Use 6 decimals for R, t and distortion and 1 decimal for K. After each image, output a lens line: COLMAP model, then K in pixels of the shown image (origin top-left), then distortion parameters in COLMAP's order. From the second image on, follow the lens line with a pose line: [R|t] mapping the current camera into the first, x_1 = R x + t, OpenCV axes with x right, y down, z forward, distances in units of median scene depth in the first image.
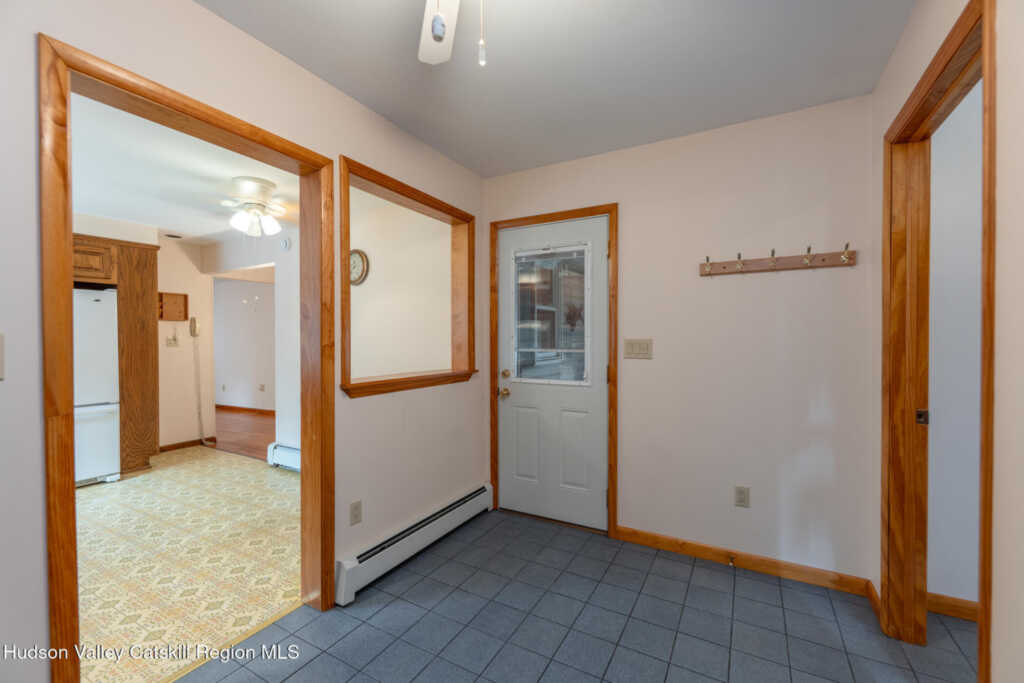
lens RADIAL K [[426.7, 0, 512.7], [0, 426.7, 346.3], [0, 0, 1]] dist [0.000884, 0.000098]
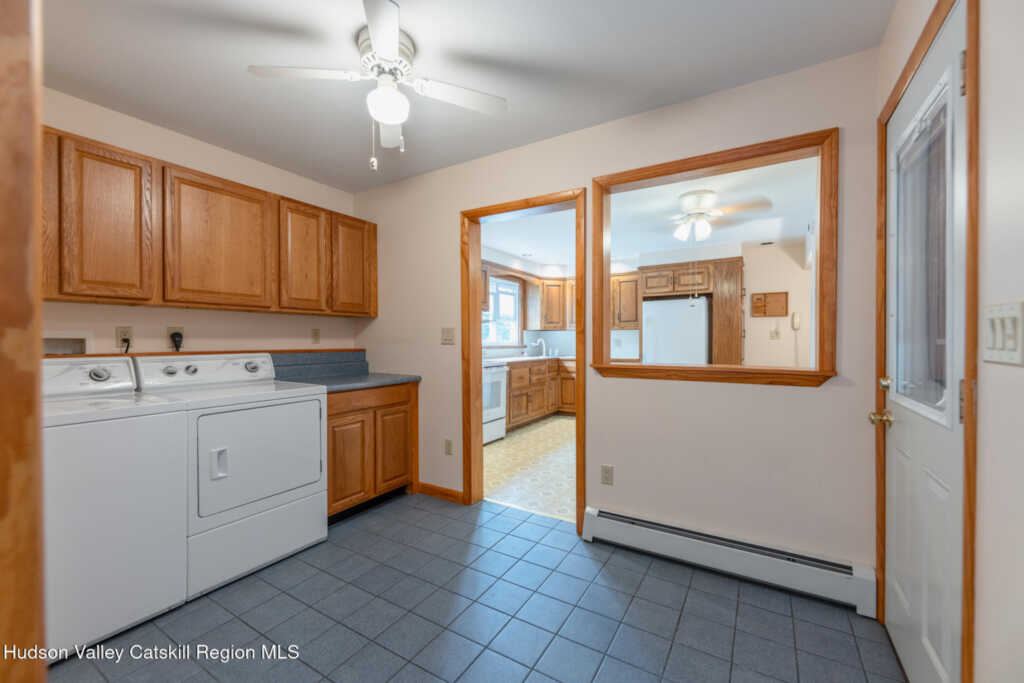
lens RADIAL K [[414.1, 0, 512.0], [0, 414.1, 341.5], [0, 0, 1]] dist [0.000663, 0.000010]
pose [[-0.044069, 0.006090, -0.999010, 0.424138], [-0.013656, 0.999884, 0.006698, 0.010568], [0.998935, 0.013937, -0.043981, 0.428840]]
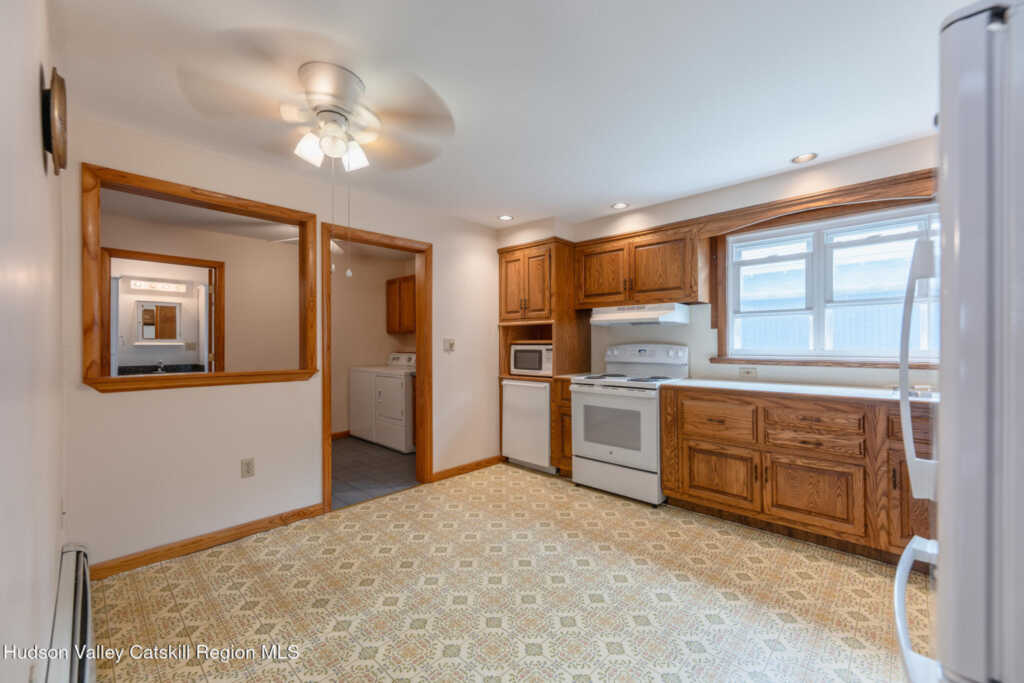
lens RADIAL K [[405.1, 0, 512.0], [0, 405.1, 341.5], [0, 0, 1]] dist [0.000814, 0.000026]
pose [[-0.968488, 0.008496, 0.248916, -0.776833], [0.011135, 0.999896, 0.009193, -0.009198], [-0.248812, 0.011675, -0.968481, 1.167638]]
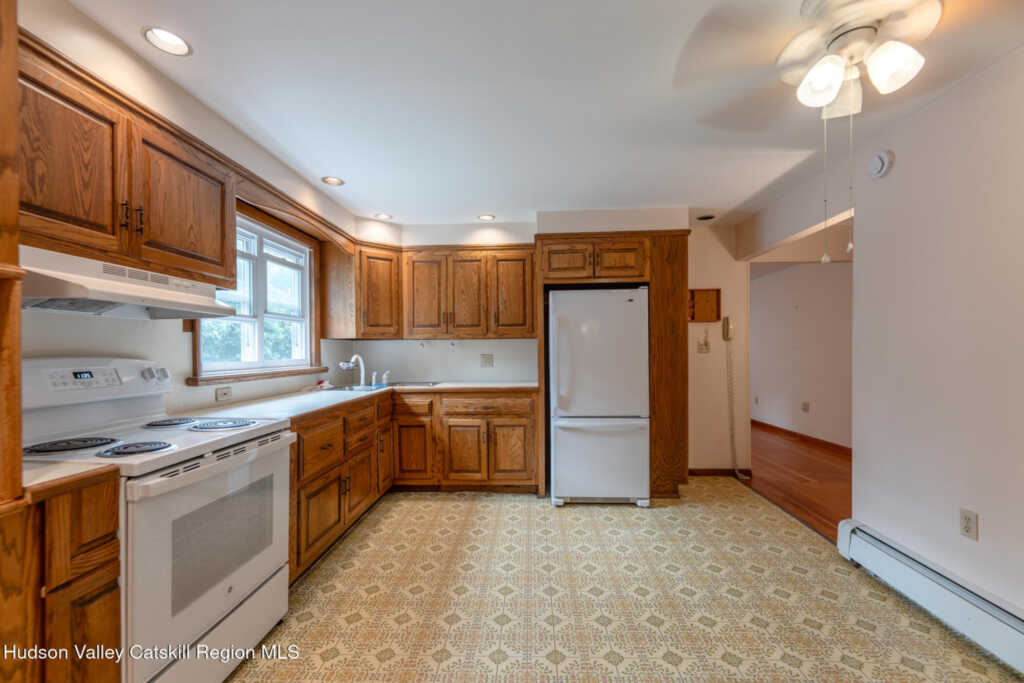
lens RADIAL K [[418.0, 0, 518.0], [0, 418.0, 353.1], [0, 0, 1]] dist [0.000670, -0.000055]
pose [[0.451673, 0.006240, -0.892162, -0.282489], [-0.005293, 0.999977, 0.004314, -0.000161], [0.892168, 0.002773, 0.451695, 0.374020]]
